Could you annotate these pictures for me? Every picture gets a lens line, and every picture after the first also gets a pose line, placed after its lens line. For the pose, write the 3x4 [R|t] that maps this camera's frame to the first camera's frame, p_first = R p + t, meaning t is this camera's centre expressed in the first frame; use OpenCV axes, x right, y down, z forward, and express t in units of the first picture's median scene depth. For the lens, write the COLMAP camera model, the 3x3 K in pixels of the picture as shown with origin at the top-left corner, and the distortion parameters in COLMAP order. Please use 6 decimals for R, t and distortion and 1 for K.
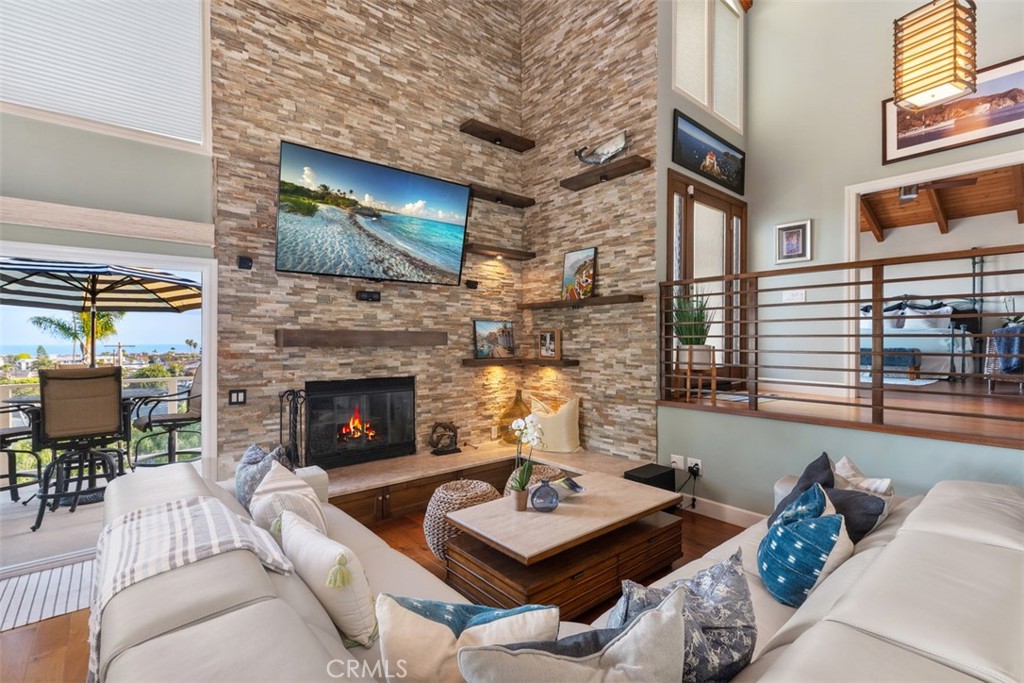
lens RADIAL K [[464.0, 0, 509.5], [0, 464.0, 341.9], [0, 0, 1]] dist [-0.000429, -0.000811]
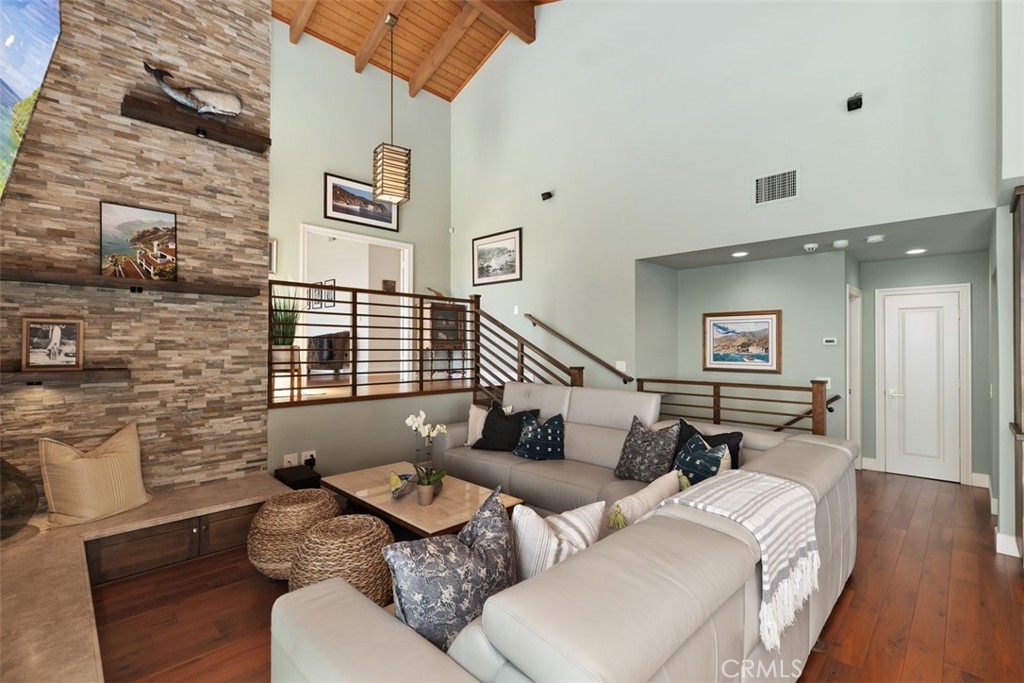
lens RADIAL K [[464.0, 0, 512.5], [0, 464.0, 345.9], [0, 0, 1]] dist [-0.000429, -0.000811]
pose [[-0.087037, 0.006000, 0.996187, -0.619177], [0.004491, 0.999974, -0.005631, 0.014275], [-0.996195, 0.003983, -0.087062, 0.544147]]
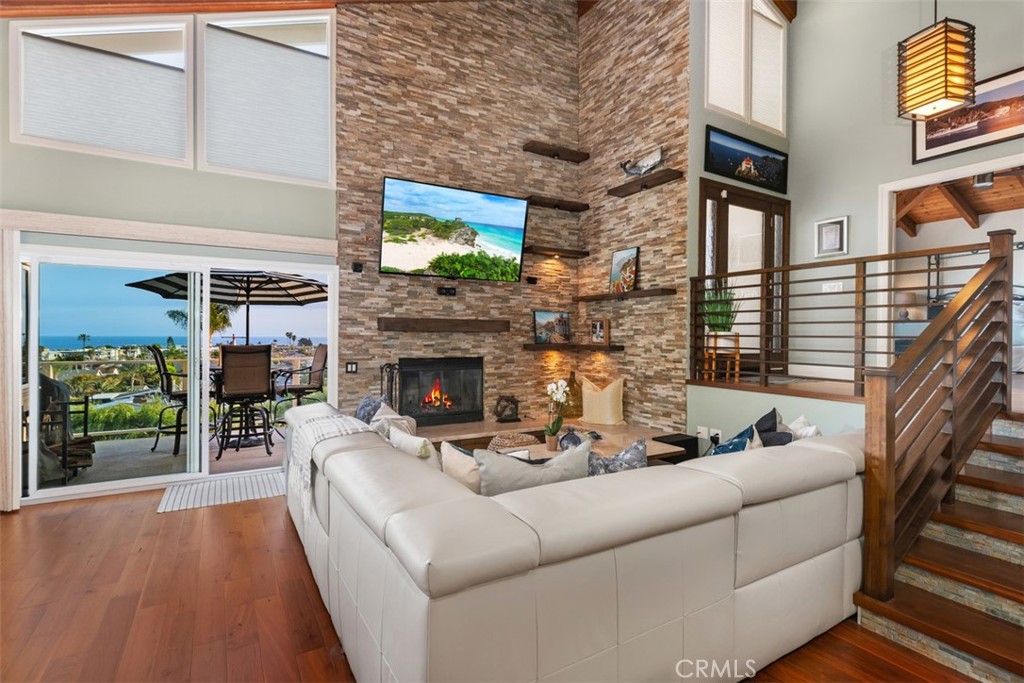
lens RADIAL K [[482.6, 0, 509.7], [0, 482.6, 338.5], [0, 0, 1]] dist [-0.012533, -0.000193]
pose [[0.984612, 0.008566, -0.174547, 0.086241], [-0.007870, 0.999958, 0.004680, 0.019714], [0.174580, -0.003234, 0.984638, -0.236347]]
